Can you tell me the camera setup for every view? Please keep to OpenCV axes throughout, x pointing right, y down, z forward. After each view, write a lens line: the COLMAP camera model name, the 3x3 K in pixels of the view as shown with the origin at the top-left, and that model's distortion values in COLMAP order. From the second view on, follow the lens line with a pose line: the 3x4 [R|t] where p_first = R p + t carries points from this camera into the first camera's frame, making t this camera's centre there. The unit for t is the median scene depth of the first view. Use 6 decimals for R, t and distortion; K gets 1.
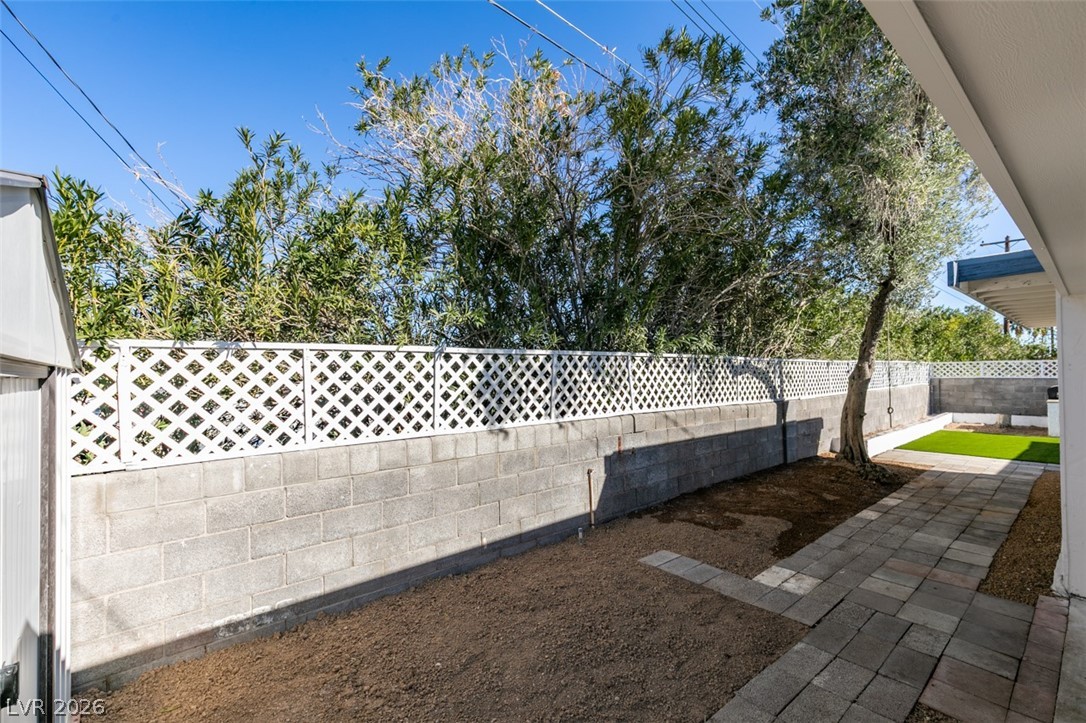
lens RADIAL K [[491.9, 0, 543.1], [0, 491.9, 365.6], [0, 0, 1]] dist [-0.002036, -0.001497]
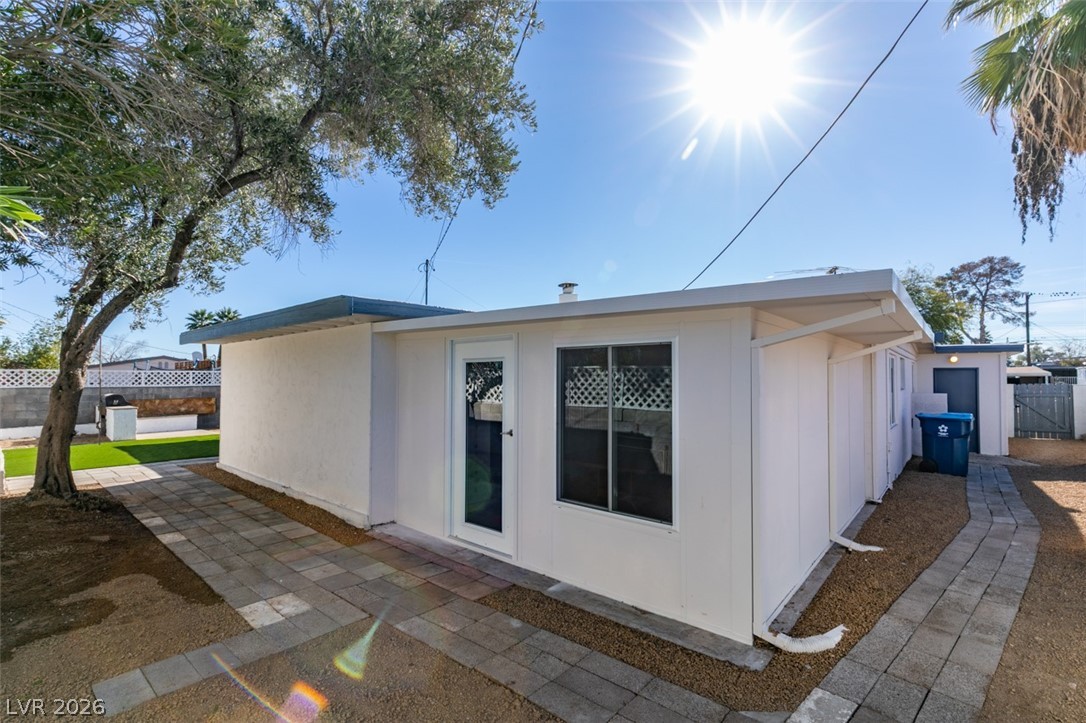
lens RADIAL K [[491.9, 0, 543.1], [0, 491.9, 365.6], [0, 0, 1]] dist [-0.002036, -0.001497]
pose [[-0.151690, 0.030702, 0.987951, -0.407661], [-0.010872, 0.999405, -0.032727, 0.010344], [-0.988368, -0.015705, -0.151266, 0.551190]]
